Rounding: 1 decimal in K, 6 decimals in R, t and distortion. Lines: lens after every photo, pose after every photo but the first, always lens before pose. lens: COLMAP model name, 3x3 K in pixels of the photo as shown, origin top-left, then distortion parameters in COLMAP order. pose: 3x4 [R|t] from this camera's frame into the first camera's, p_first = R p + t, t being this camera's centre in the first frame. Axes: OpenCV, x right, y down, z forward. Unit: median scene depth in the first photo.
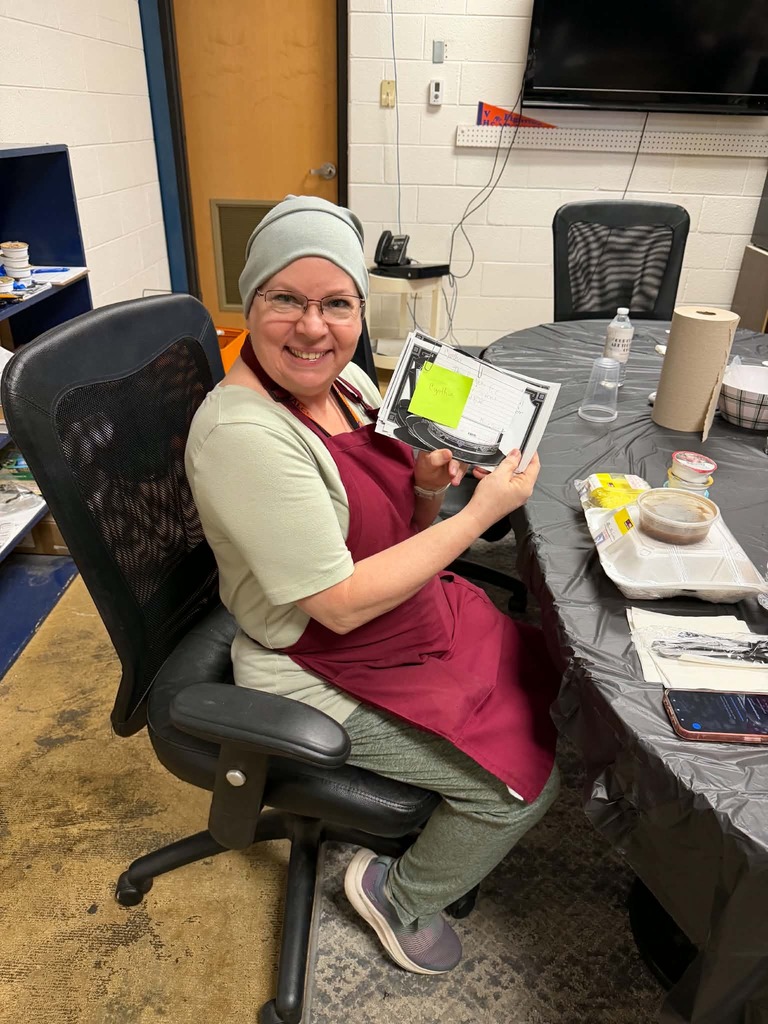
lens RADIAL K [[731.0, 0, 384.0], [0, 731.0, 512.0], [0, 0, 1]] dist [0.002910, 0.002672]
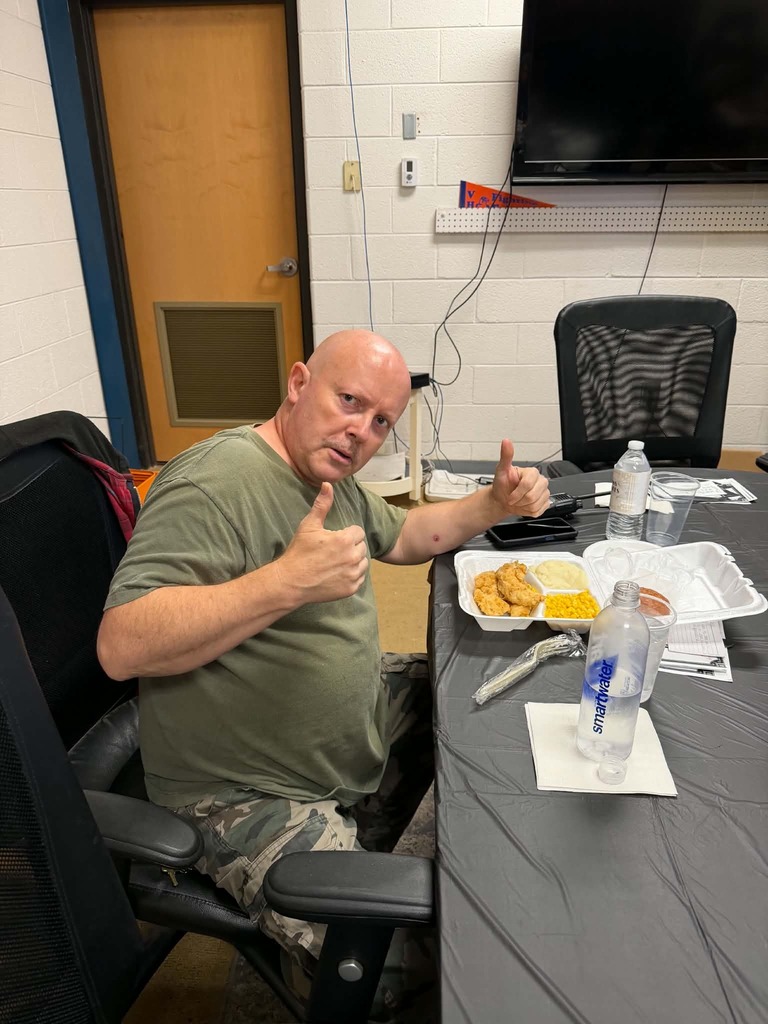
lens RADIAL K [[723.2, 0, 372.8], [0, 723.2, 512.9], [0, 0, 1]] dist [0.085909, -0.140681]
pose [[0.999047, -0.025050, -0.035734, 0.049858], [0.021584, 0.995312, -0.094272, -0.105813], [0.037928, 0.093411, 0.994905, 0.198725]]
